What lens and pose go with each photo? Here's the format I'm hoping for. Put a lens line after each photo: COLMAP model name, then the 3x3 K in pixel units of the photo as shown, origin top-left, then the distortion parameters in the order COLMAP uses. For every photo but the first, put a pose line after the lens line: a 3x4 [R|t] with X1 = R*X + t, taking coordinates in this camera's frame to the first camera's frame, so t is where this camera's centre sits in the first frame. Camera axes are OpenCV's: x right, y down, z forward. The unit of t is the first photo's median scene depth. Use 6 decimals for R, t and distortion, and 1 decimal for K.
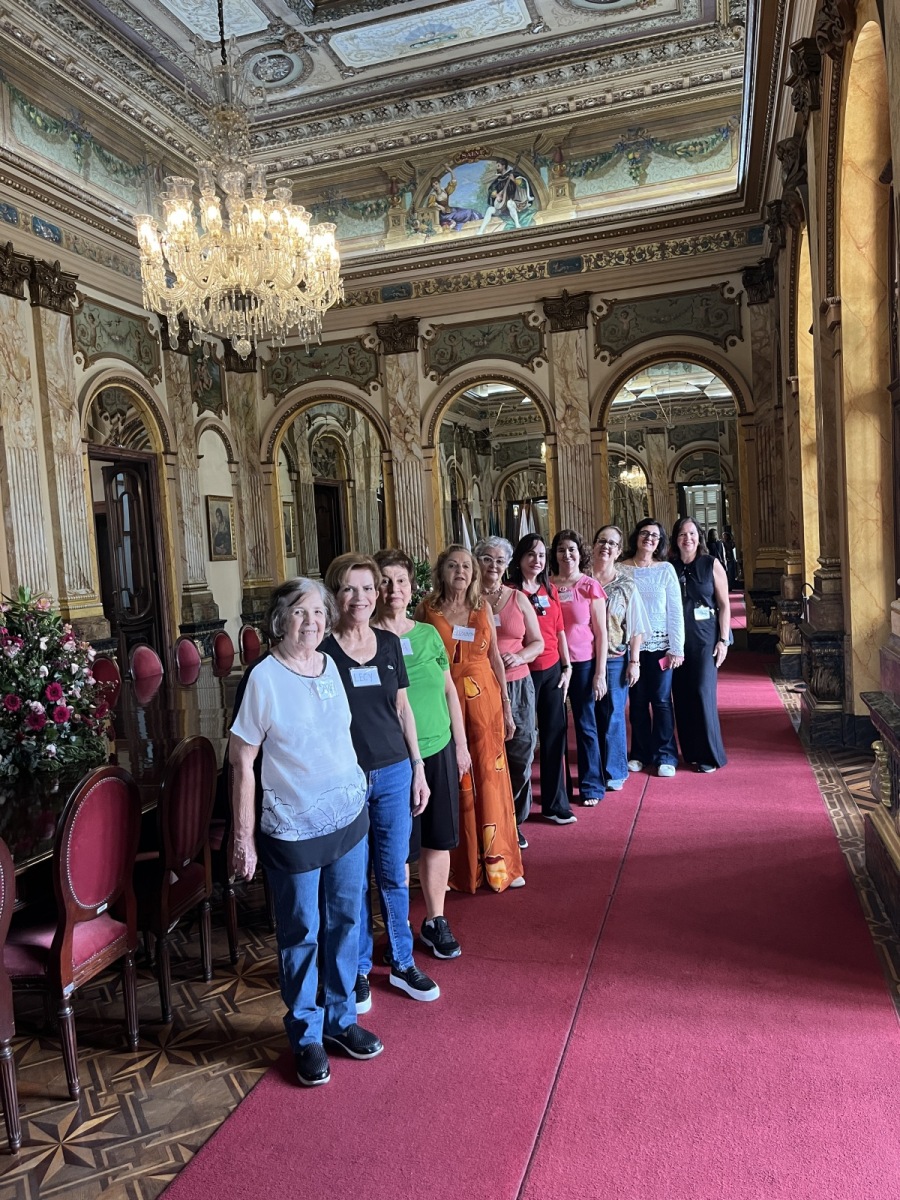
lens RADIAL K [[923.0, 0, 450.0], [0, 923.0, 600.0], [0, 0, 1]] dist [0.003508, -0.049610]
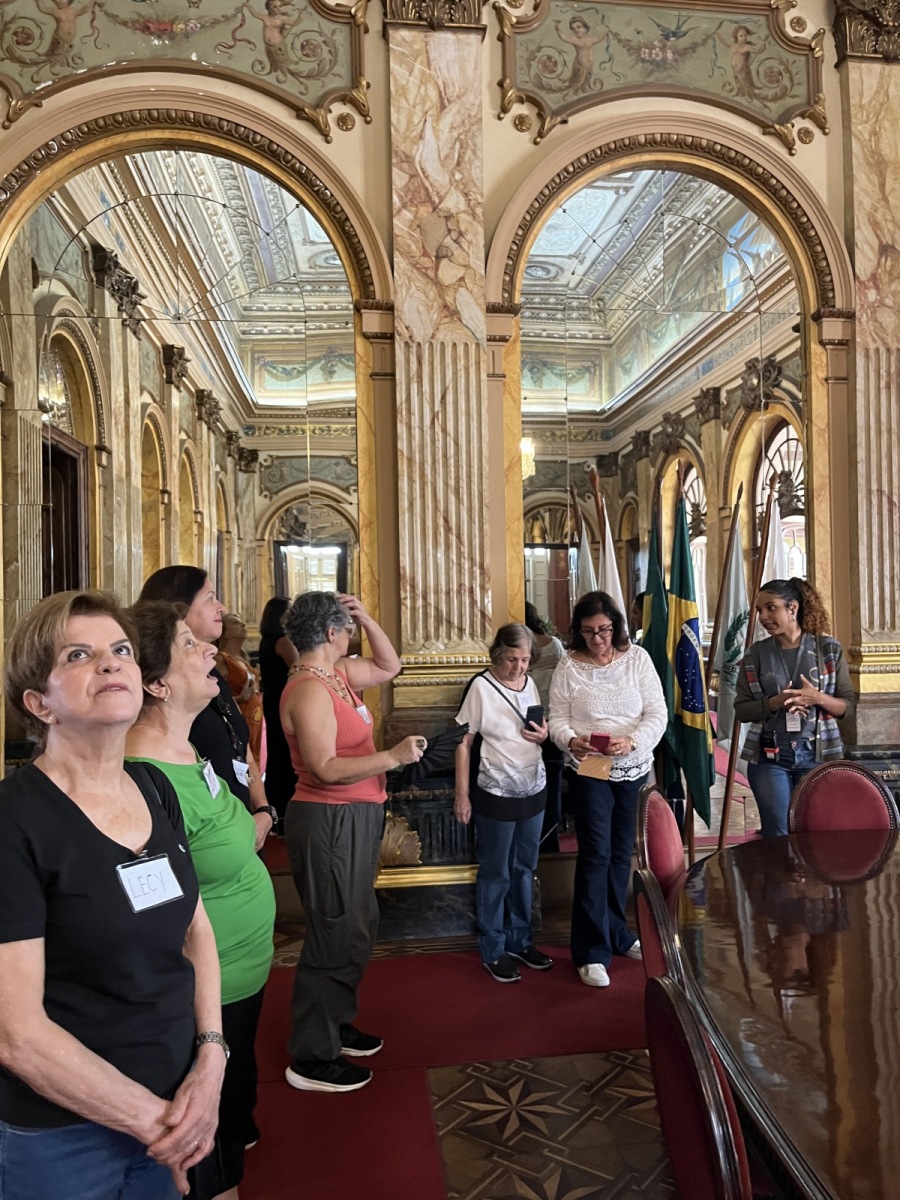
lens RADIAL K [[923.0, 0, 450.0], [0, 923.0, 600.0], [0, 0, 1]] dist [0.003508, -0.049610]
pose [[0.908208, 0.046746, 0.415900, -0.180835], [-0.010510, 0.995977, -0.088995, -0.025085], [-0.418387, 0.076455, 0.905045, 0.698867]]
